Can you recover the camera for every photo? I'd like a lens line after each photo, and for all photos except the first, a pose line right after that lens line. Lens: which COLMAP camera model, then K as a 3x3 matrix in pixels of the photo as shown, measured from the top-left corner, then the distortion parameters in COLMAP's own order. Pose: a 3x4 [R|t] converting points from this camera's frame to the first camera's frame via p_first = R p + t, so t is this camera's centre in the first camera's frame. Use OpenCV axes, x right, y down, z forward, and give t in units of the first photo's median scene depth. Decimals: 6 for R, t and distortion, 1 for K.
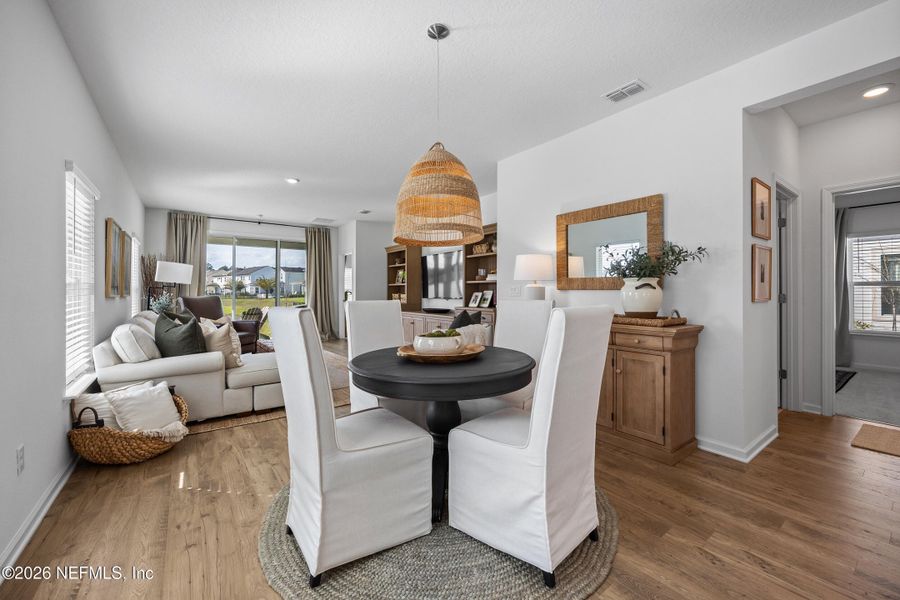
lens RADIAL K [[362.0, 0, 453.8], [0, 362.0, 292.2], [0, 0, 1]] dist [-0.004277, -0.000466]
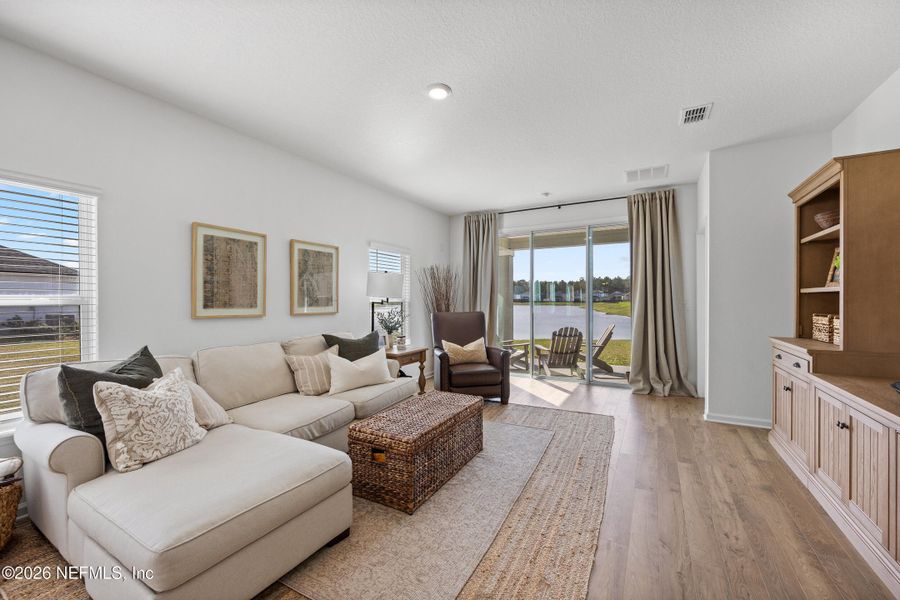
lens RADIAL K [[362.0, 0, 445.0], [0, 362.0, 300.6], [0, 0, 1]] dist [-0.004277, -0.000466]
pose [[0.397757, 0.000331, -0.917491, 0.017392], [0.001243, 0.999999, 0.000899, -0.013180], [0.917490, -0.001498, 0.397756, 0.608262]]
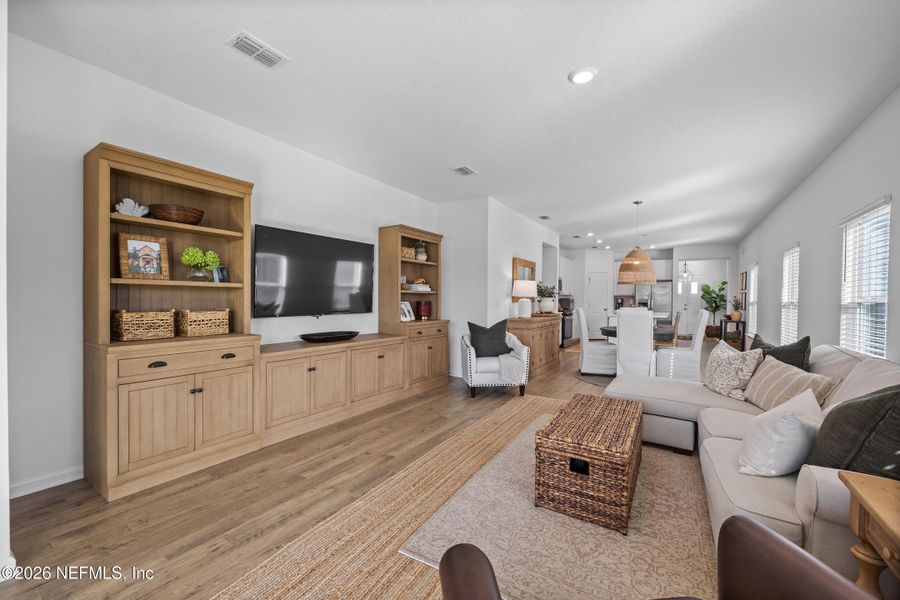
lens RADIAL K [[362.0, 0, 448.9], [0, 362.0, 303.1], [0, 0, 1]] dist [-0.004277, -0.000466]
pose [[-0.351668, -0.015345, 0.935999, -0.630208], [-0.010694, 0.999866, 0.012374, -0.010762], [-0.936064, -0.005658, -0.351785, 1.004518]]
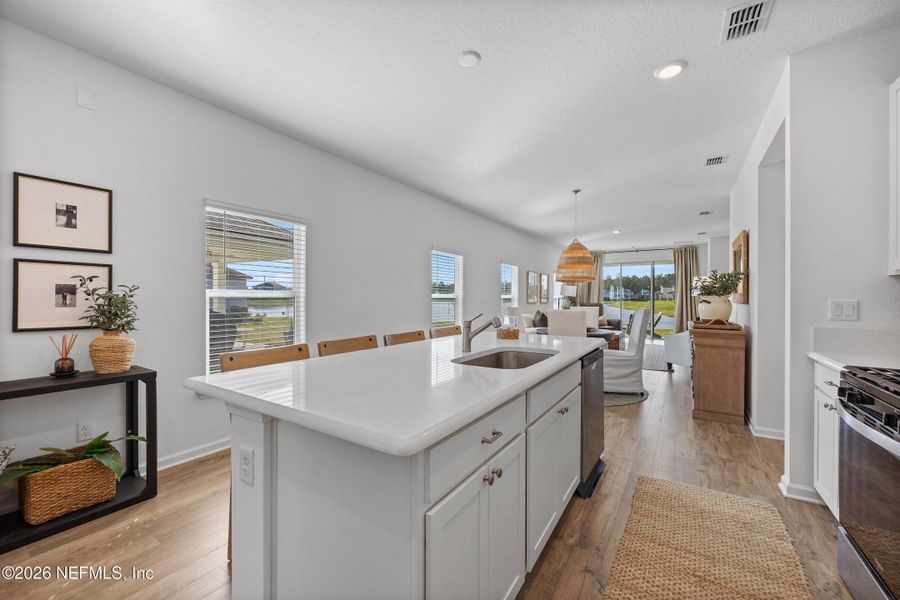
lens RADIAL K [[362.0, 0, 454.1], [0, 362.0, 301.7], [0, 0, 1]] dist [-0.004277, -0.000466]
pose [[0.372577, 0.018927, -0.927808, 0.571003], [-0.008530, 0.999820, 0.016971, -0.015551], [0.927962, 0.001591, 0.372672, -0.192576]]
